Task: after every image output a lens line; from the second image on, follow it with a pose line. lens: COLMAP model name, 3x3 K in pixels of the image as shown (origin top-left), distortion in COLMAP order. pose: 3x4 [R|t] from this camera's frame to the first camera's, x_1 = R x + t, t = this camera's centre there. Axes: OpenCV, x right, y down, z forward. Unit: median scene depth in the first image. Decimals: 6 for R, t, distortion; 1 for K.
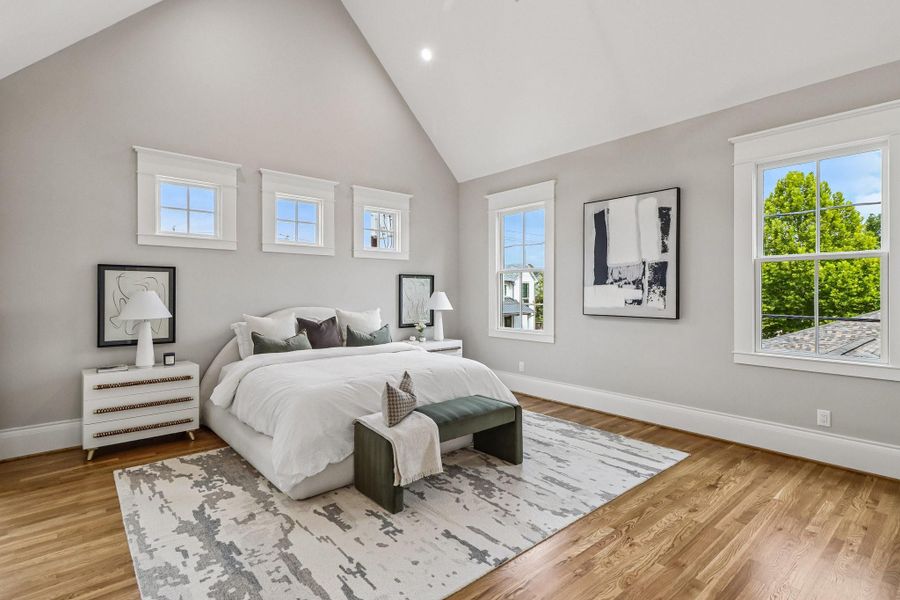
lens RADIAL K [[441.0, 0, 448.6], [0, 441.0, 295.1], [0, 0, 1]] dist [0.007963, -0.000674]
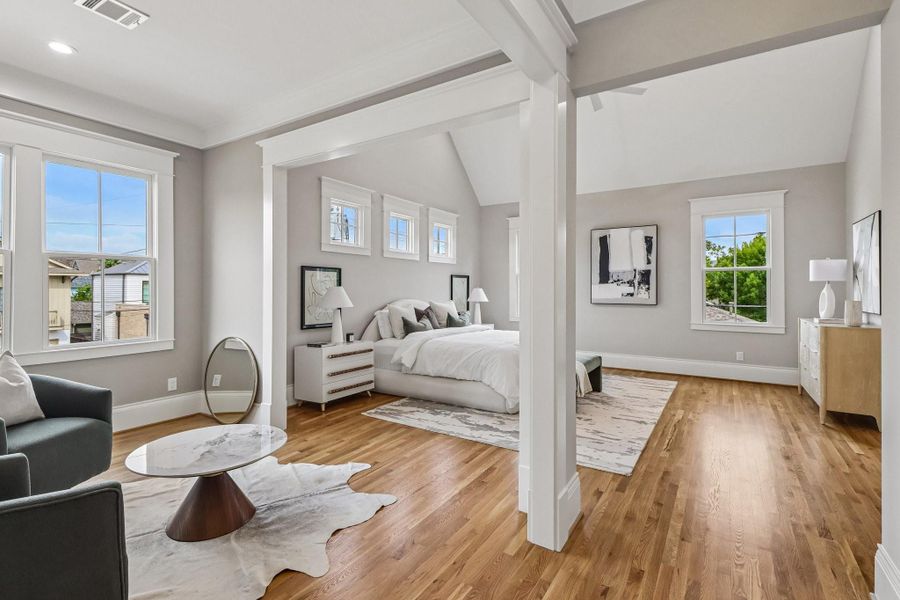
lens RADIAL K [[423.7, 0, 446.3], [0, 423.7, 288.8], [0, 0, 1]] dist [0.016090, -0.000171]
pose [[0.958826, 0.002035, 0.283988, -0.672594], [0.000656, 0.999956, -0.009381, 0.009100], [-0.283994, 0.009181, 0.958782, -0.291200]]
